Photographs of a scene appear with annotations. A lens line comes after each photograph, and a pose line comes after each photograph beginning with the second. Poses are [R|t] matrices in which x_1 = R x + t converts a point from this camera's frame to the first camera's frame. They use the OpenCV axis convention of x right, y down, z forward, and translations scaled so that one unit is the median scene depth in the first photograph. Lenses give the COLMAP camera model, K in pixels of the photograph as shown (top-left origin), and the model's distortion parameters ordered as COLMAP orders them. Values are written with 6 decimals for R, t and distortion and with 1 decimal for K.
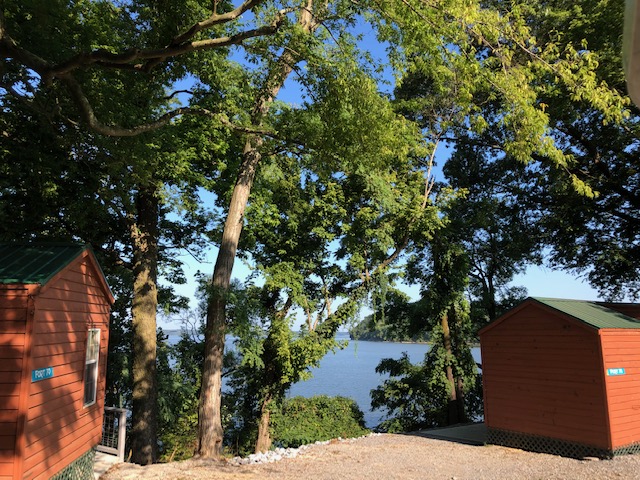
lens RADIAL K [[528.0, 0, 320.0], [0, 528.0, 240.0], [0, 0, 1]] dist [0.042966, -0.004971]
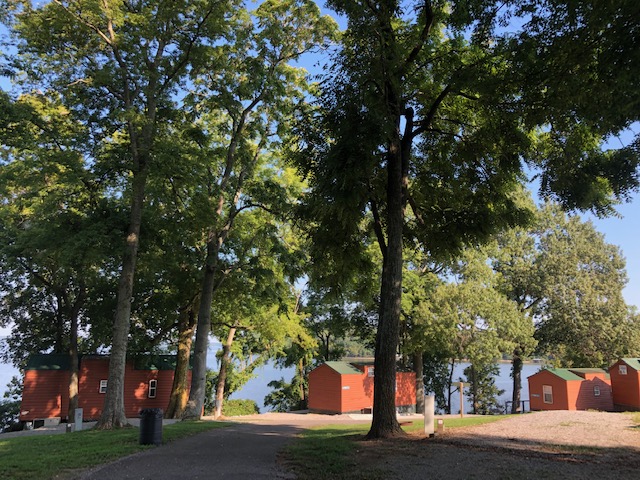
lens RADIAL K [[528.0, 0, 320.0], [0, 528.0, 240.0], [0, 0, 1]] dist [0.042966, -0.004971]
pose [[0.977588, 0.062723, 0.200966, -0.148735], [-0.058835, 0.997948, -0.025266, -0.285588], [-0.202138, 0.012876, 0.979272, -1.085844]]
